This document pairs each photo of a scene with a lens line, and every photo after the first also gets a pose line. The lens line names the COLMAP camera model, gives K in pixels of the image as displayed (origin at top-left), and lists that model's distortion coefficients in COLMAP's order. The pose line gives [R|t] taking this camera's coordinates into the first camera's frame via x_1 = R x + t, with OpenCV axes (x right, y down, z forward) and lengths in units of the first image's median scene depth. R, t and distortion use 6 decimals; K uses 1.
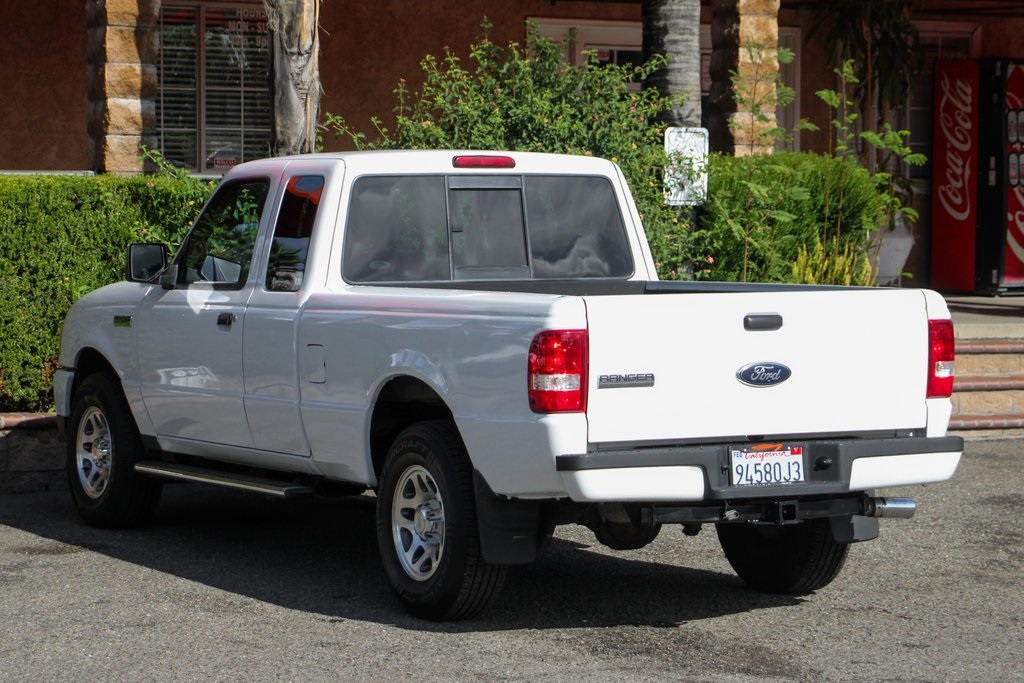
lens RADIAL K [[3077.5, 0, 511.2], [0, 3077.5, 341.5], [0, 0, 1]] dist [0.240064, 0.000000]
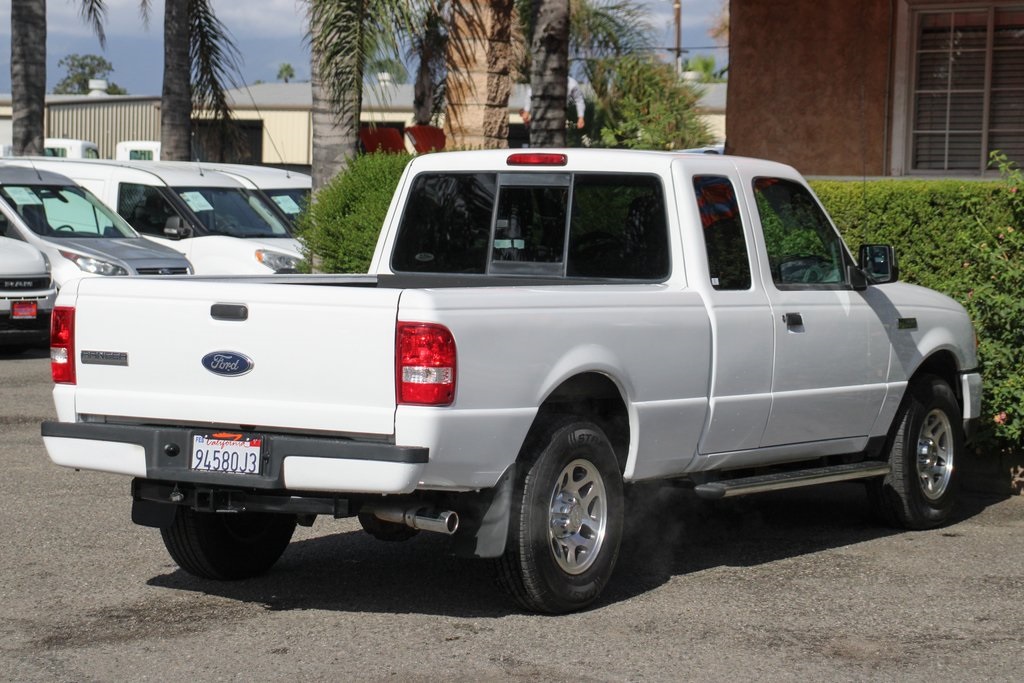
lens RADIAL K [[2927.4, 0, 511.5], [0, 2927.4, 339.9], [0, 0, 1]] dist [0.287170, 0.000000]
pose [[0.486478, 0.051794, -0.872156, 0.940666], [-0.059755, 0.997876, 0.025930, -0.026844], [0.871647, 0.039501, 0.488540, 0.595573]]
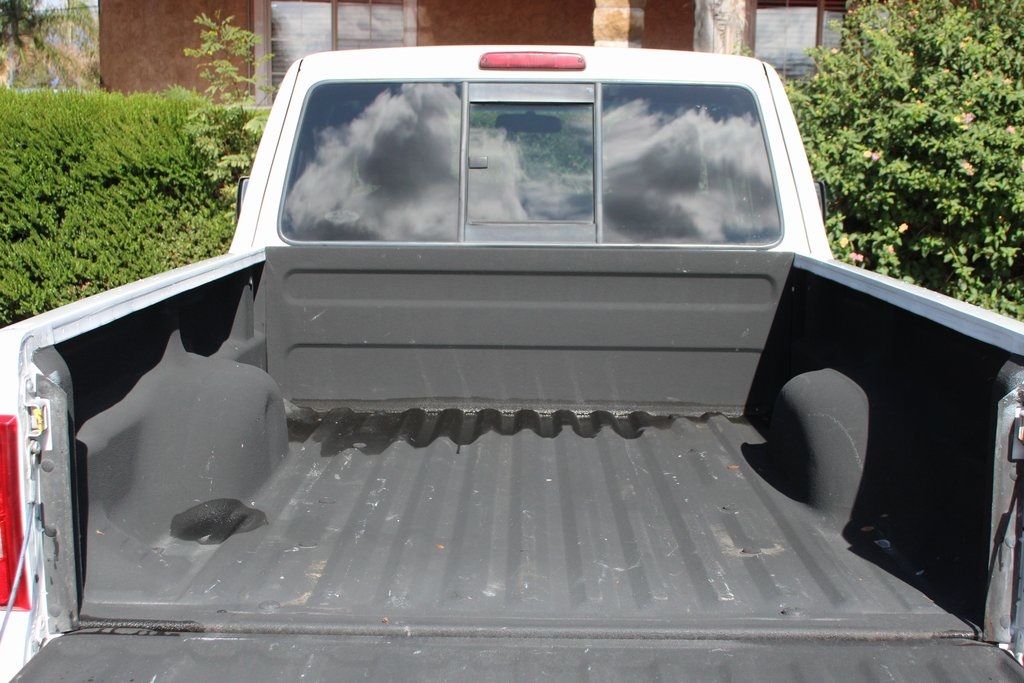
lens RADIAL K [[1458.3, 0, 510.7], [0, 1458.3, 407.3], [0, 0, 1]] dist [0.039434, 0.000000]
pose [[0.869617, 0.096337, -0.484238, 0.166156], [-0.033356, 0.990002, 0.137055, -0.031328], [0.492600, -0.103033, 0.864135, 0.814875]]
